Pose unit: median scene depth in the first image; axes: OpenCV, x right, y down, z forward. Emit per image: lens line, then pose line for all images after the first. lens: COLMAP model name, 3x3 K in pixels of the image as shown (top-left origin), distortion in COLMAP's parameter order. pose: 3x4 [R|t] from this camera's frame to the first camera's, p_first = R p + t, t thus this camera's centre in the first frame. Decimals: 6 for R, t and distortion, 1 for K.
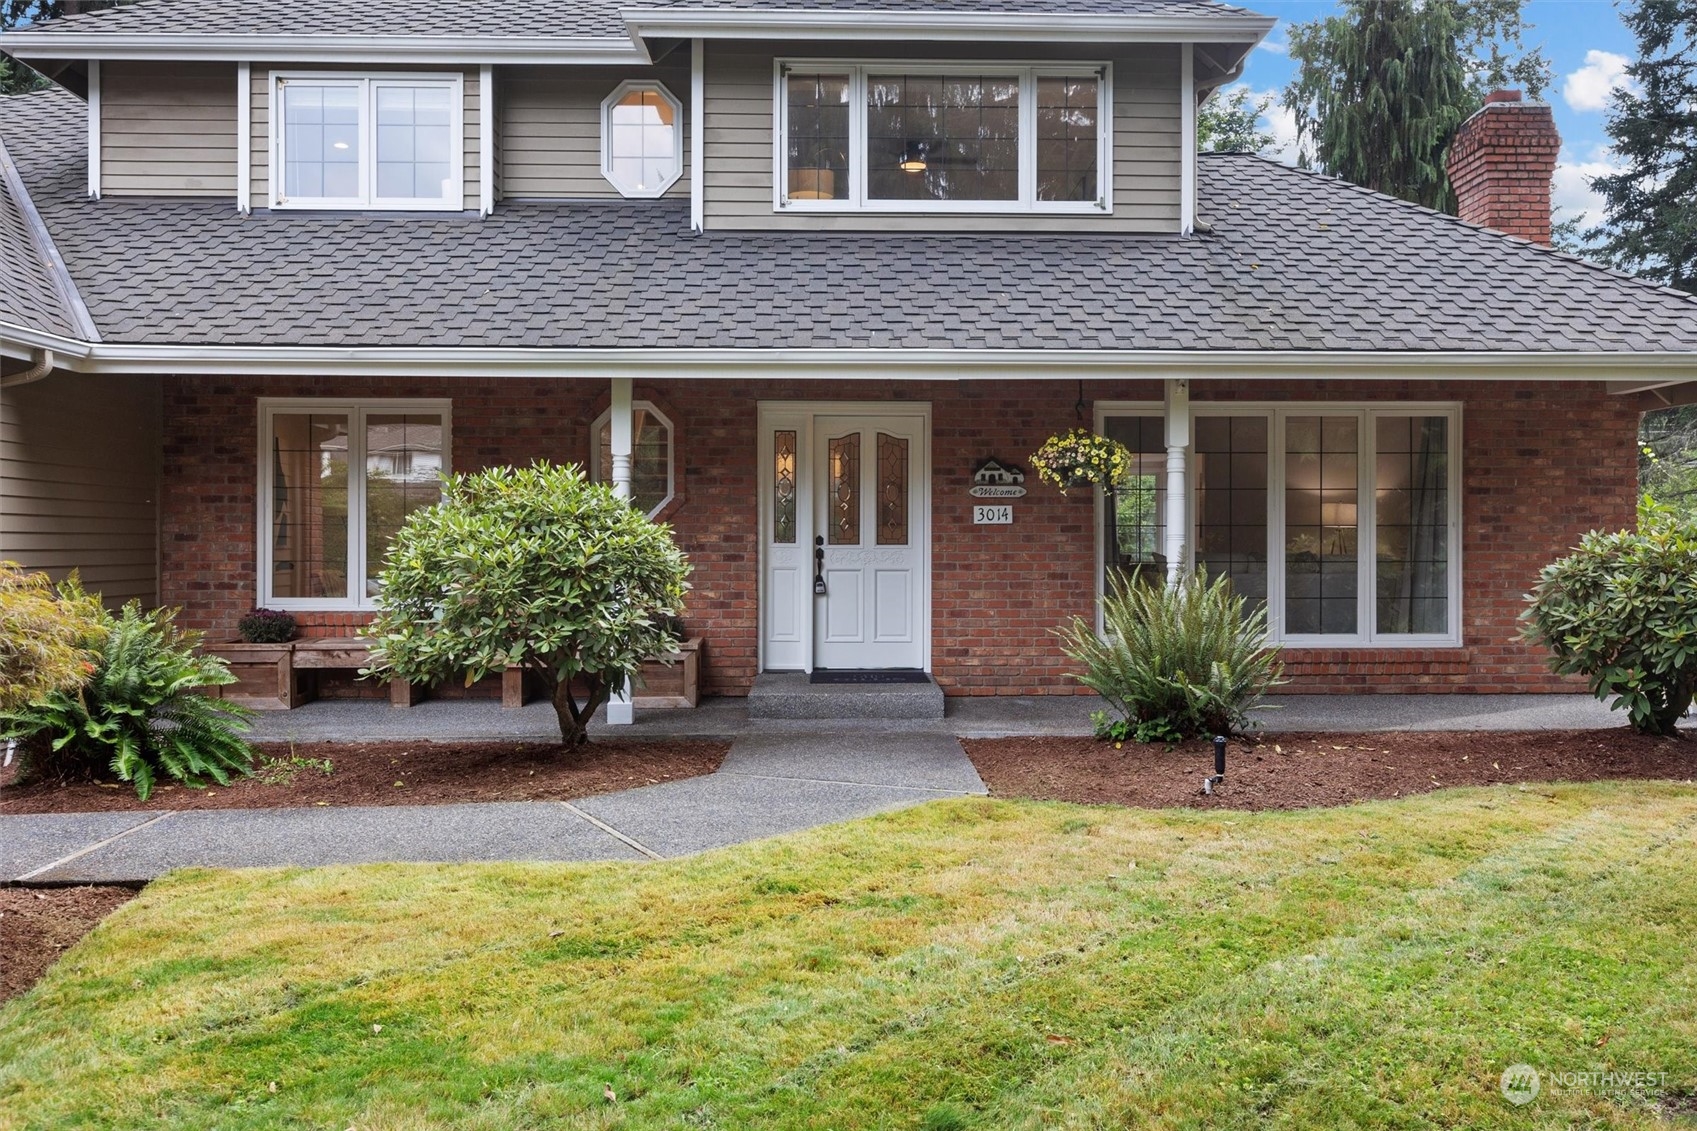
lens RADIAL K [[1324.9, 0, 857.4], [0, 1324.9, 555.9], [0, 0, 1]] dist [0.007009, 0.001746]
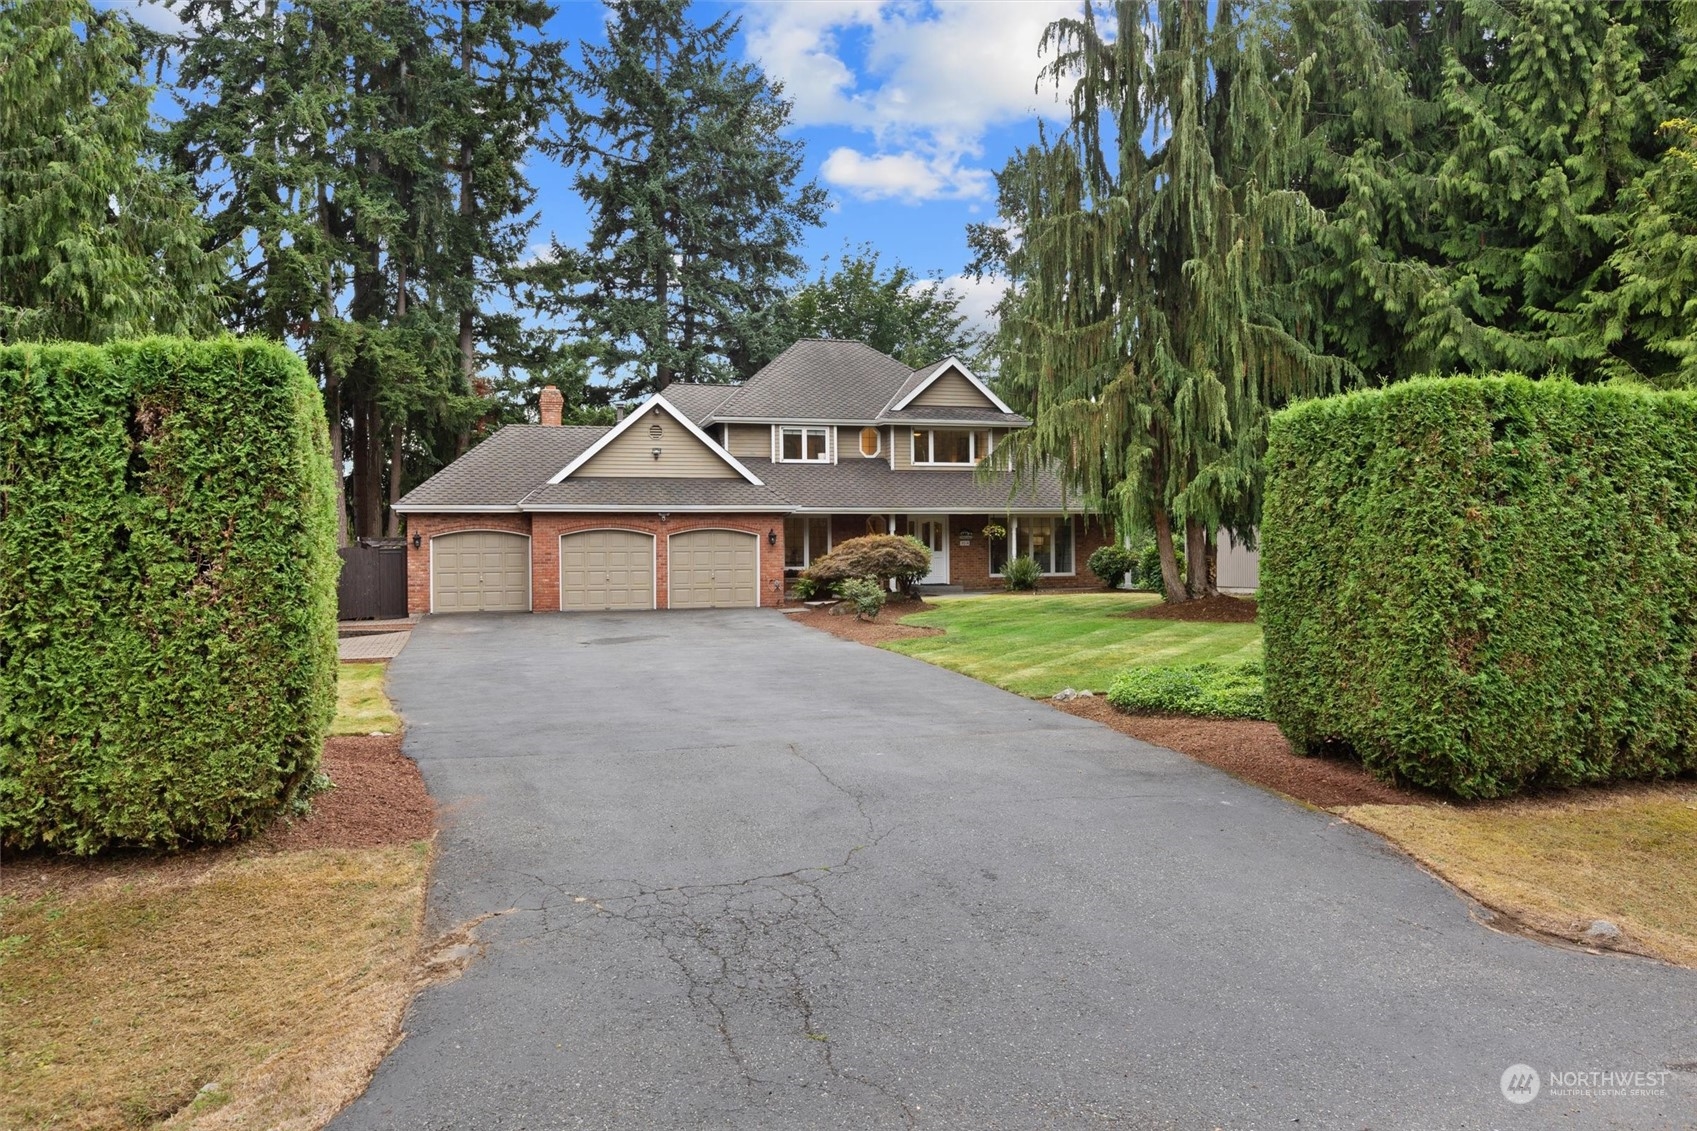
lens RADIAL K [[1324.9, 0, 857.4], [0, 1324.9, 555.9], [0, 0, 1]] dist [0.007009, 0.001746]
pose [[0.964426, -0.009779, 0.264172, -1.239739], [0.011728, 0.999914, -0.005800, 0.025446], [-0.264092, 0.008692, 0.964458, -2.692206]]
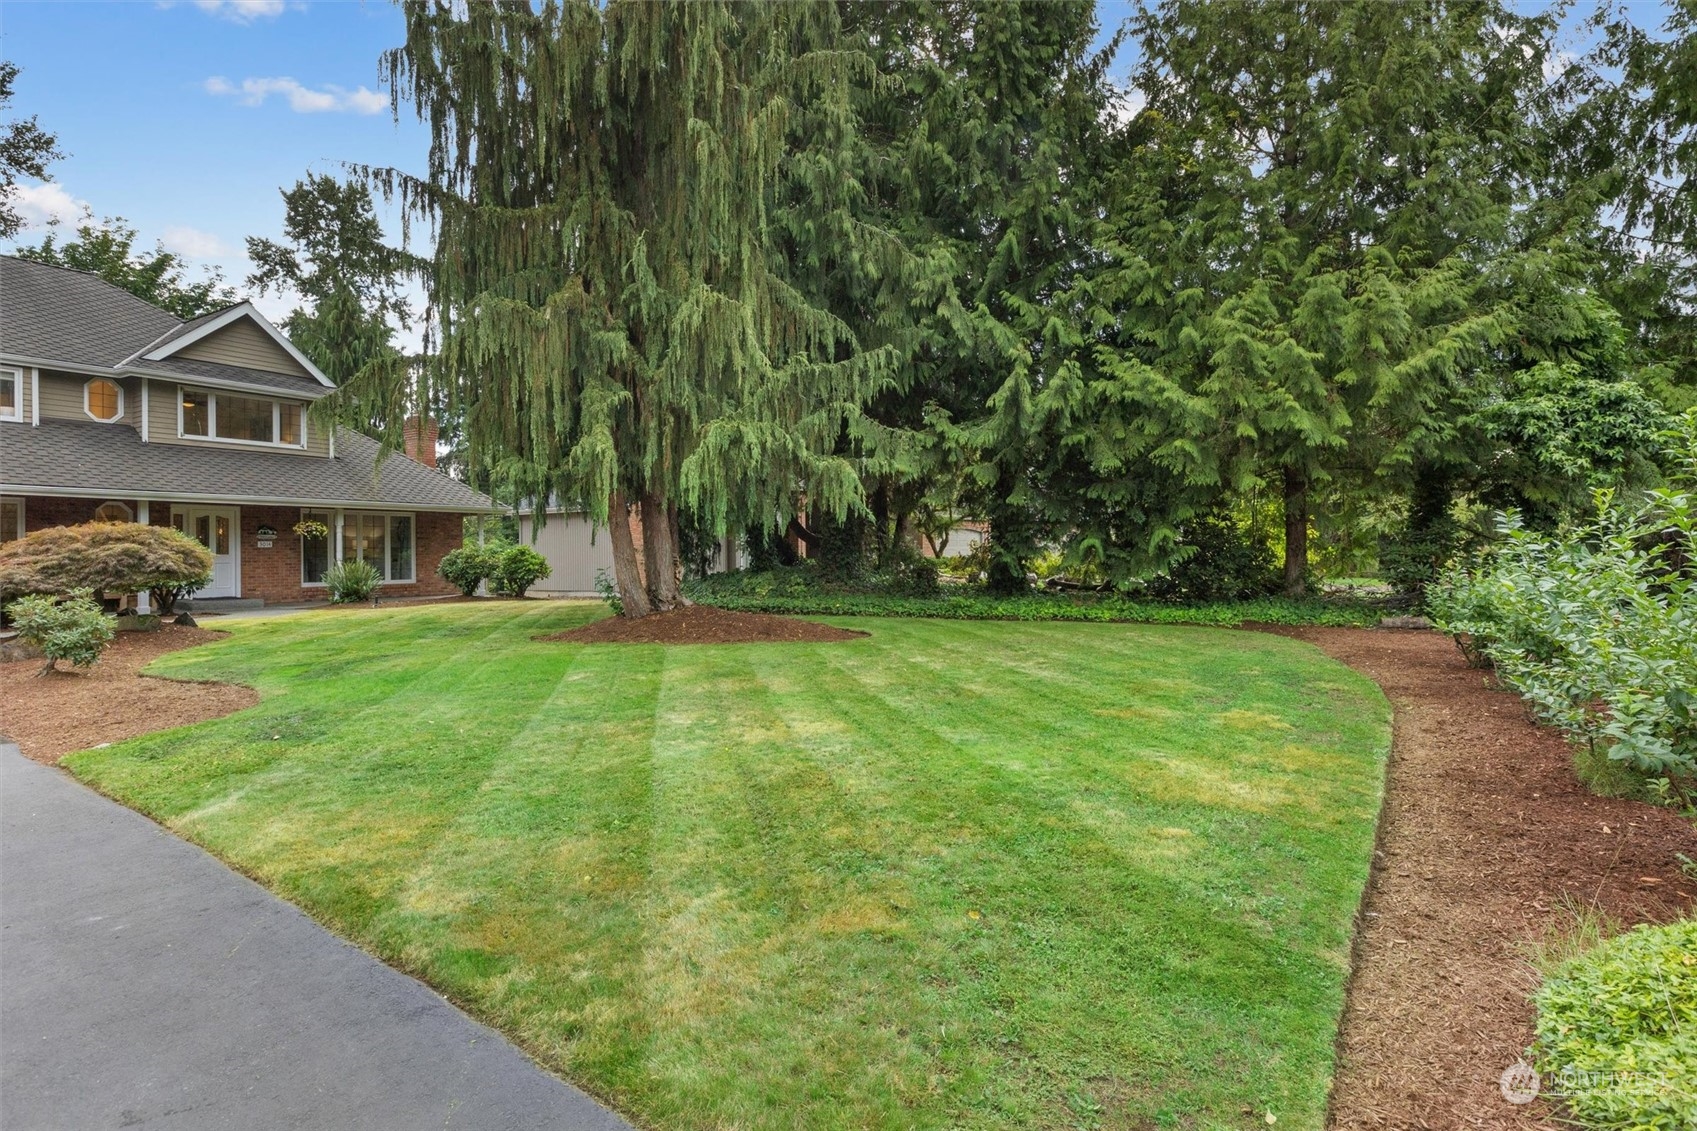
lens RADIAL K [[857.9, 0, 846.7], [0, 857.9, 550.7], [0, 0, 1]] dist [0.004073, -0.000318]
pose [[0.566660, -0.000252, 0.823952, -0.773185], [0.019833, 0.999714, -0.013333, 0.036733], [-0.823713, 0.023897, 0.566503, -1.234120]]
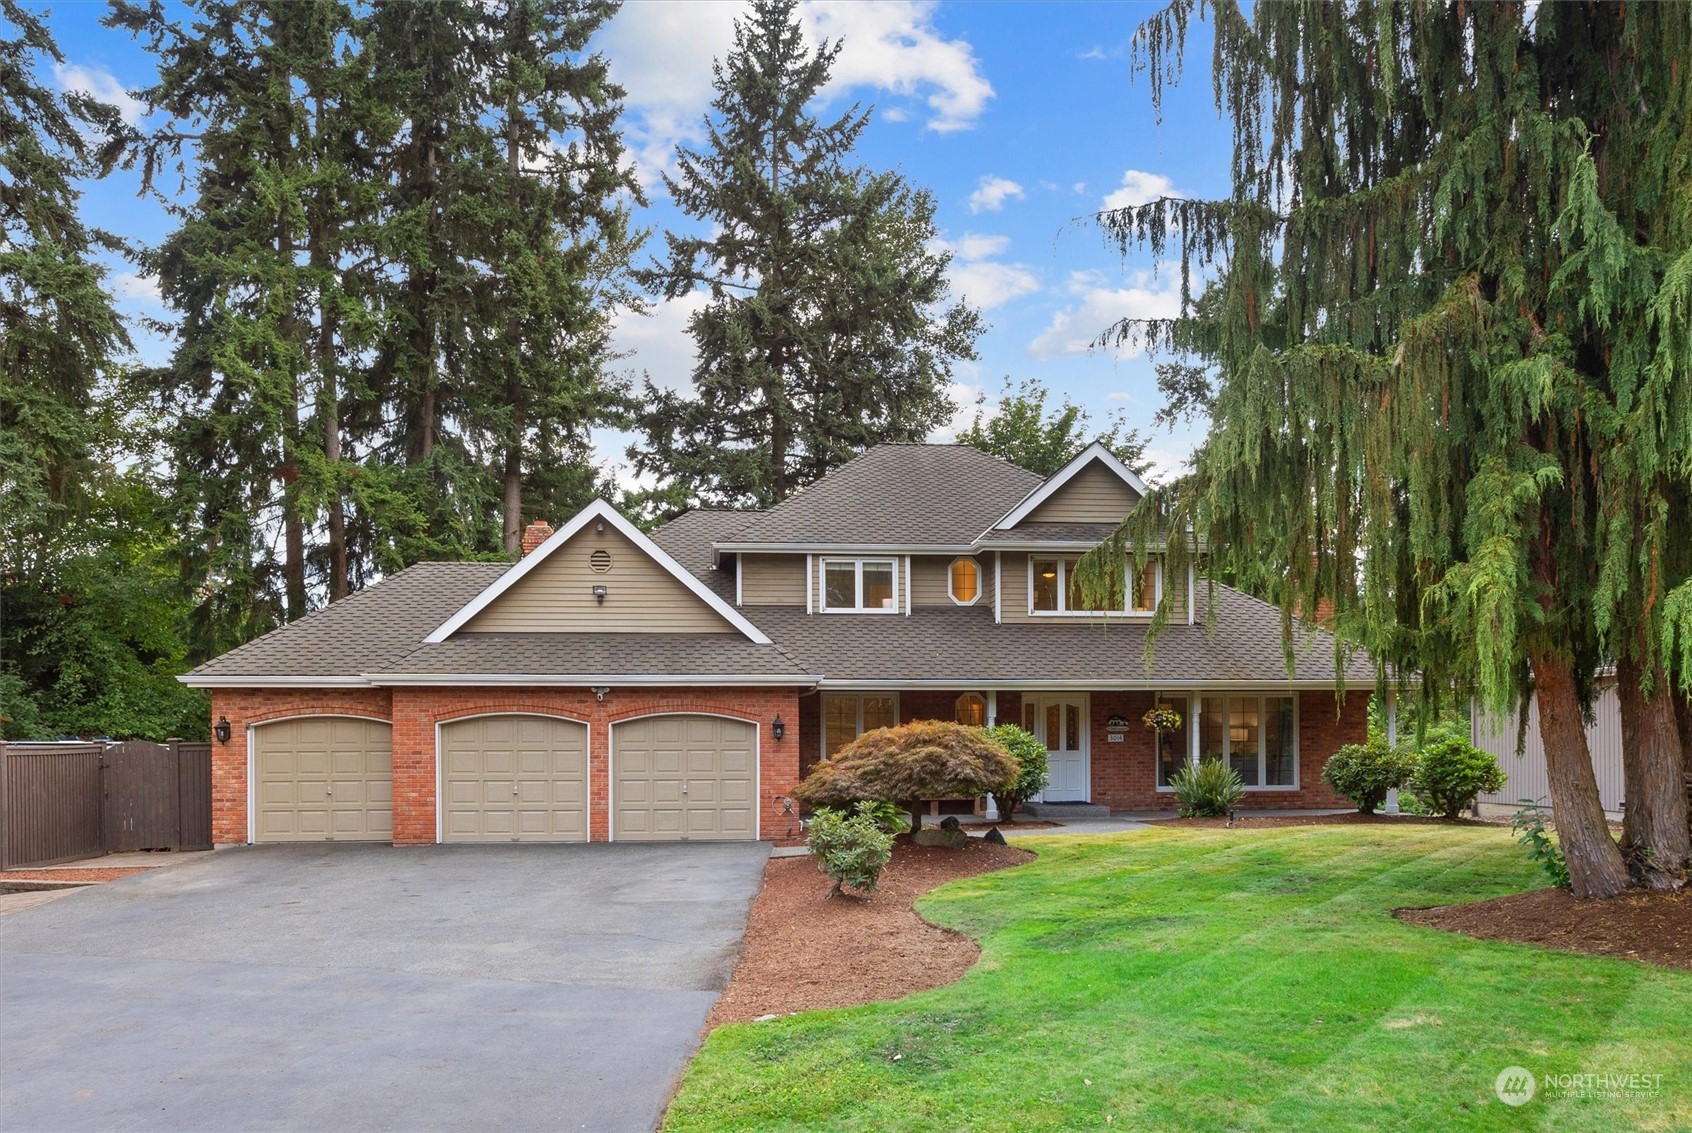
lens RADIAL K [[1143.5, 0, 844.7], [0, 1143.5, 744.1], [0, 0, 1]] dist [0.000107, -0.000173]
pose [[0.998056, -0.004737, 0.062136, -0.537671], [0.005421, 0.999927, -0.010832, 0.000948], [-0.062080, 0.011148, 0.998009, -1.105011]]
